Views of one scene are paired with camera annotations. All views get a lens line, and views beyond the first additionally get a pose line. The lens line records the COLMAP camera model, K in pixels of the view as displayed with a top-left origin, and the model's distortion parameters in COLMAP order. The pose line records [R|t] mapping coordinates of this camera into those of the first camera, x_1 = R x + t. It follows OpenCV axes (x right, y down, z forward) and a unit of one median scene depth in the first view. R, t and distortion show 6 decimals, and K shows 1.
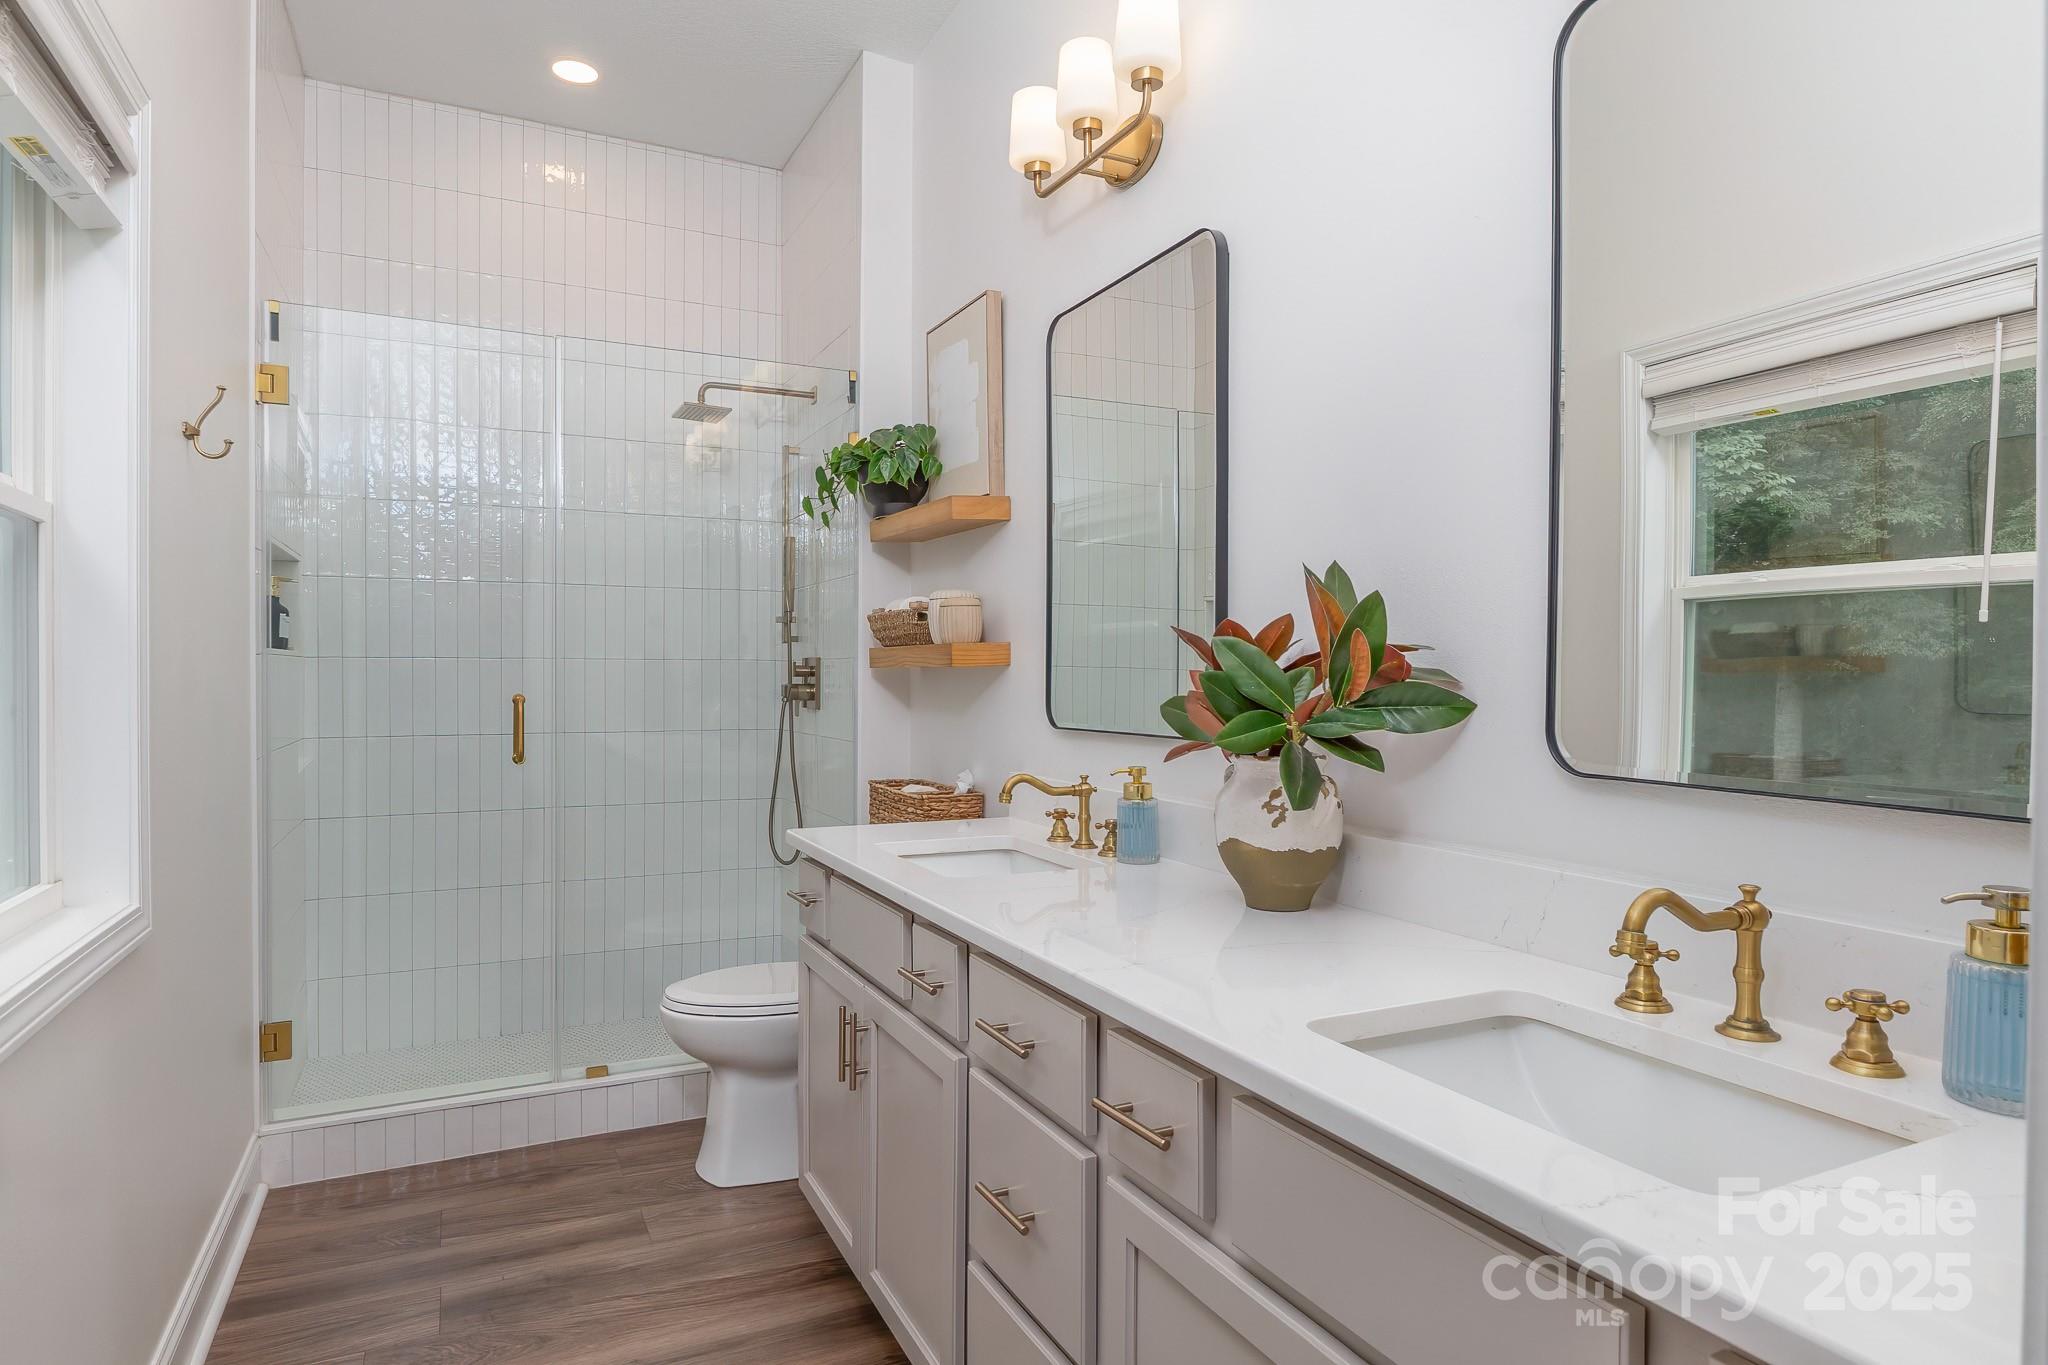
lens RADIAL K [[1396.4, 0, 1024.0], [0, 1396.4, 682.5], [0, 0, 1]] dist [0.000561, 0.000360]
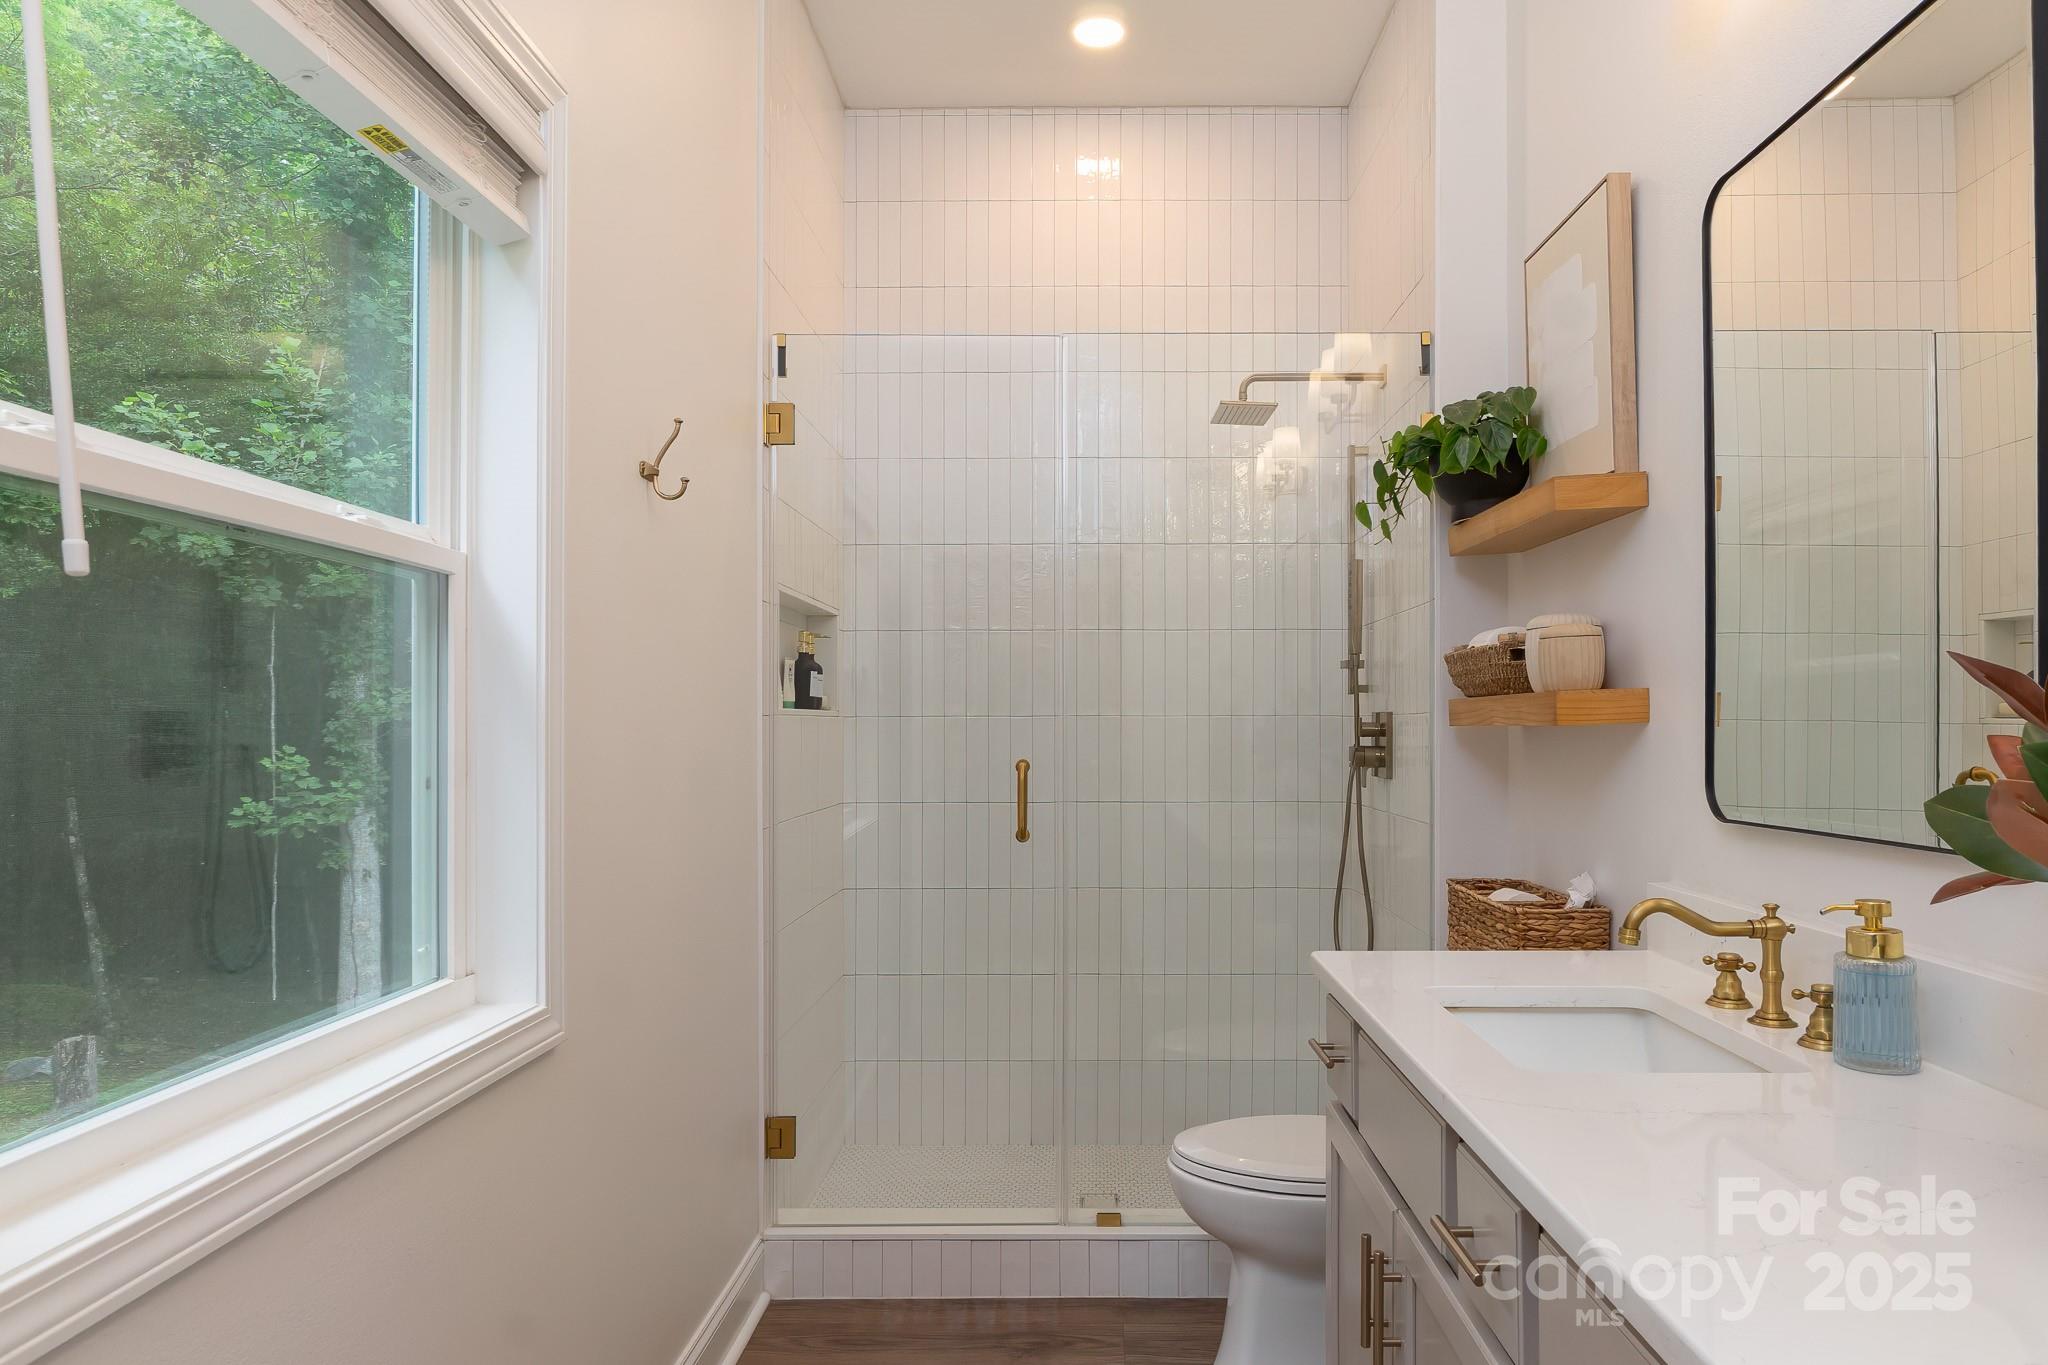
lens RADIAL K [[1404.7, 0, 1019.7], [0, 1404.7, 720.8], [0, 0, 1]] dist [-0.006366, -0.000359]
pose [[0.895759, -0.007834, -0.444471, 0.017554], [0.003774, 0.999943, -0.010019, -0.006977], [0.444524, 0.007297, 0.895737, 0.245607]]
